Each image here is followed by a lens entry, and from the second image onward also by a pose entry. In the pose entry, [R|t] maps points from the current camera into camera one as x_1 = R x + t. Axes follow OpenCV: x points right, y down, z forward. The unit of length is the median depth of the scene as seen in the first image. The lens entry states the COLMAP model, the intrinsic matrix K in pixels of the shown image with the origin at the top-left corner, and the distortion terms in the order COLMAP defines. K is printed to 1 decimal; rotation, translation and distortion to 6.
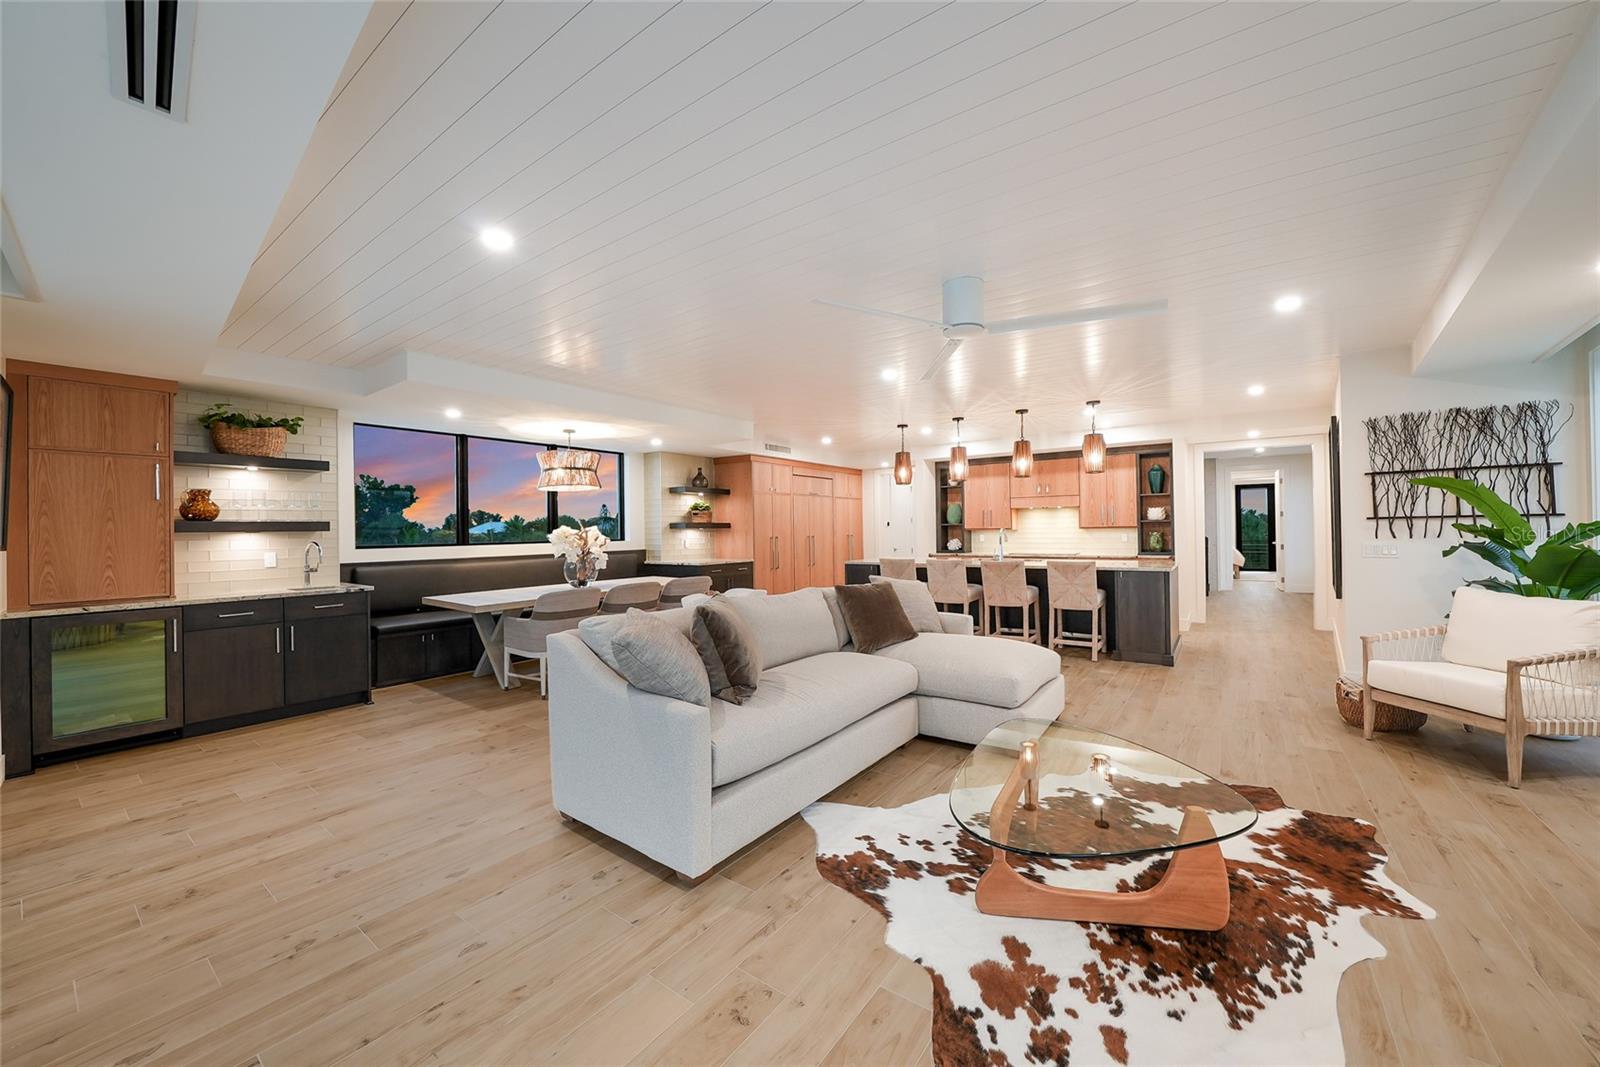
lens RADIAL K [[588.1, 0, 803.5], [0, 588.1, 527.3], [0, 0, 1]] dist [-0.017910, 0.000119]
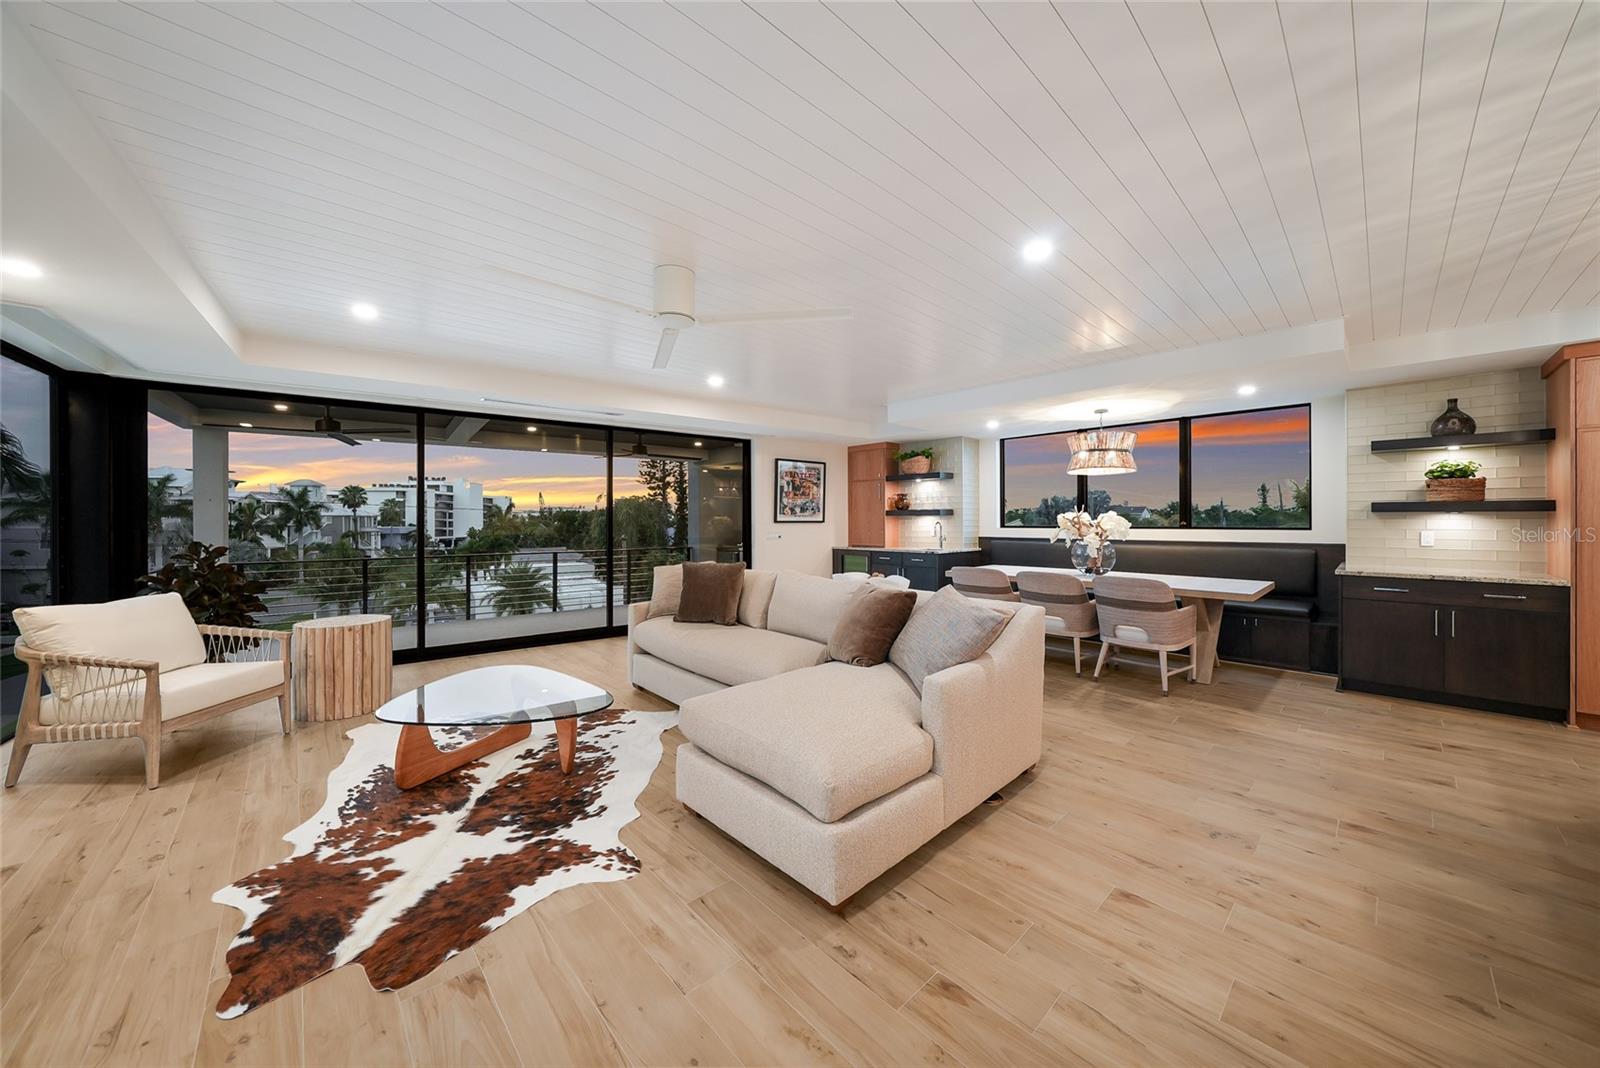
lens RADIAL K [[558.4, 0, 798.7], [0, 558.4, 521.1], [0, 0, 1]] dist [-0.012433, 0.000525]
pose [[-0.202880, 0.015652, -0.979078, 0.652438], [0.008291, 0.999864, 0.014266, -0.002504], [0.979168, -0.005224, -0.202983, 0.788964]]
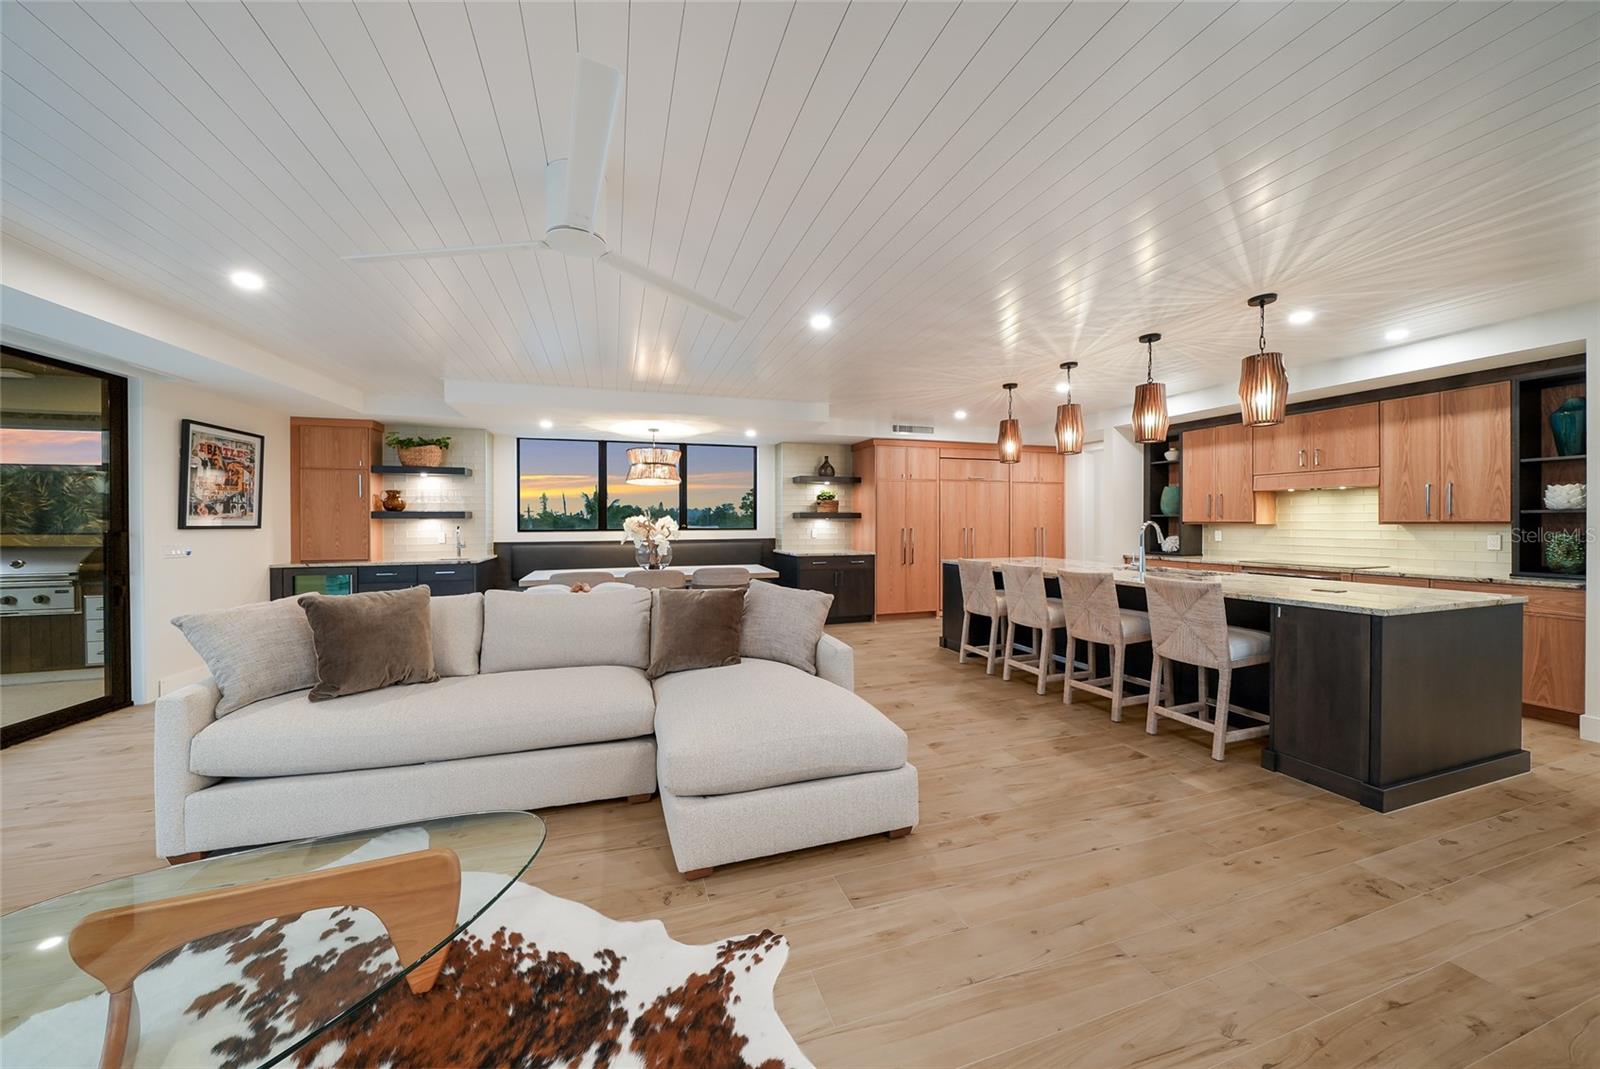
lens RADIAL K [[558.4, 0, 798.7], [0, 558.4, 521.6], [0, 0, 1]] dist [-0.012433, 0.000525]
pose [[0.807027, 0.011187, -0.590408, 0.502396], [-0.005932, 0.999924, 0.010838, -0.004095], [0.590484, -0.005245, 0.807032, 0.344399]]
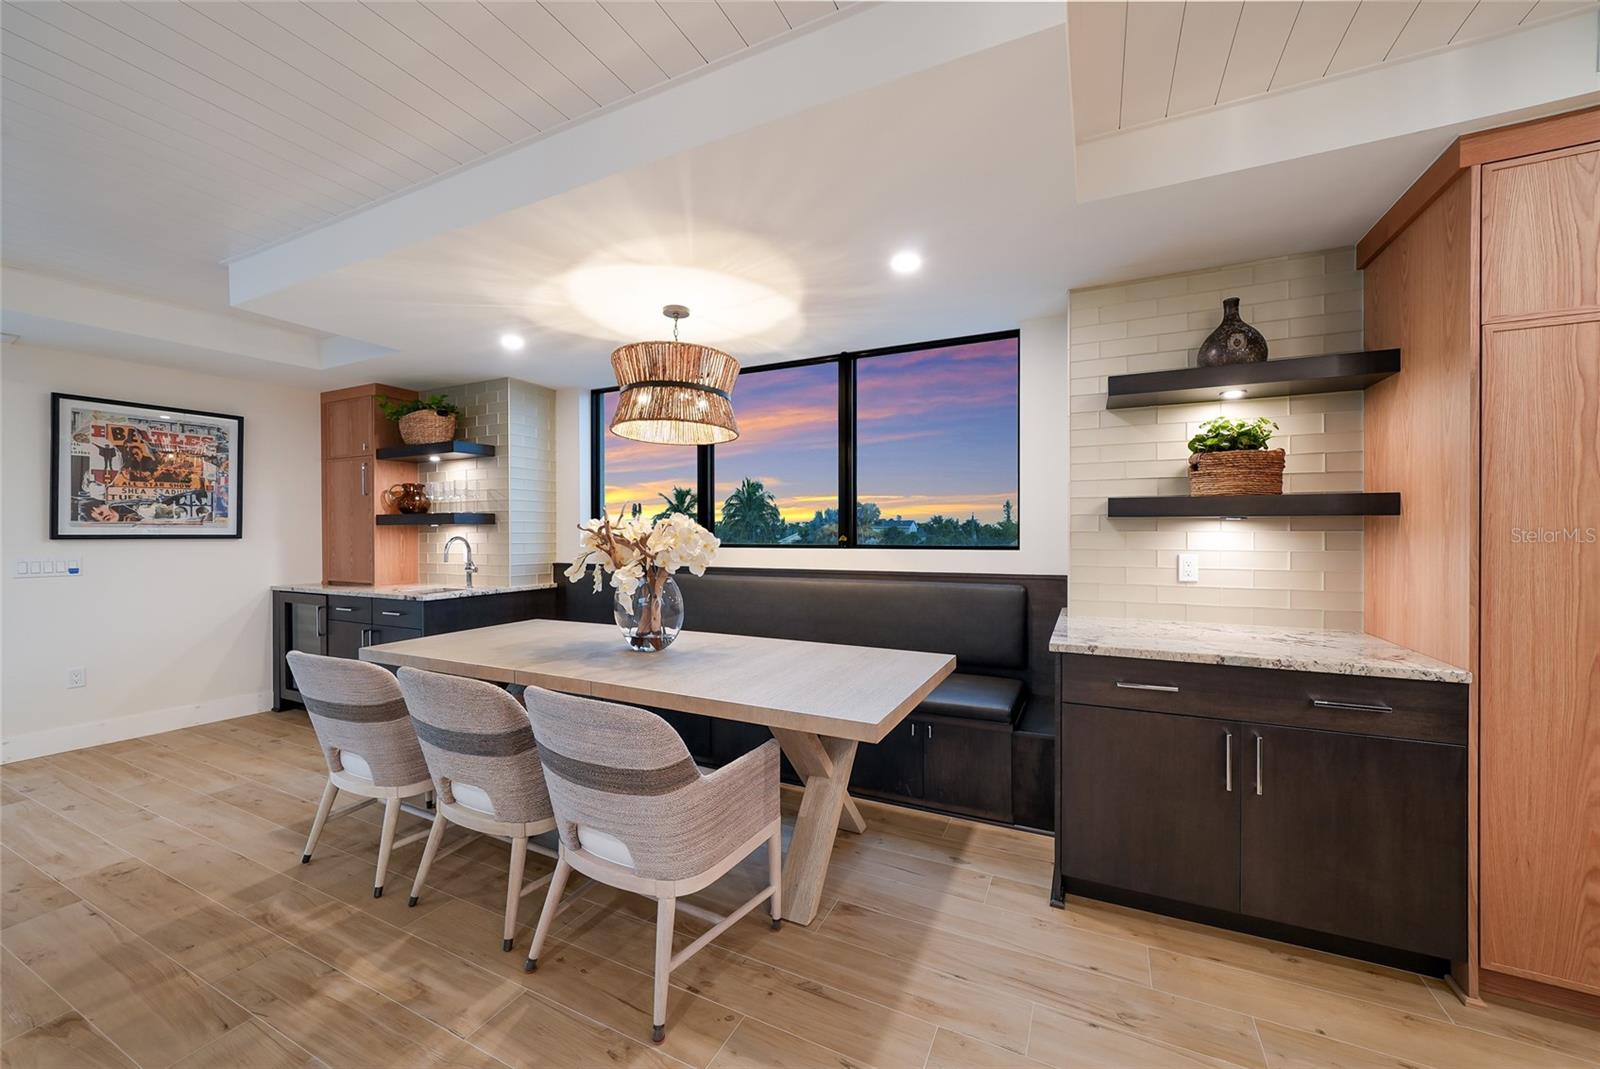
lens RADIAL K [[612.5, 0, 800.0], [0, 612.5, 534.5], [0, 0, 1]] dist [-0.002003, -0.000085]
pose [[0.163228, 0.016944, -0.986443, 0.112366], [0.003287, 0.999838, 0.017717, 0.006356], [0.986583, -0.006134, 0.163145, 1.141070]]
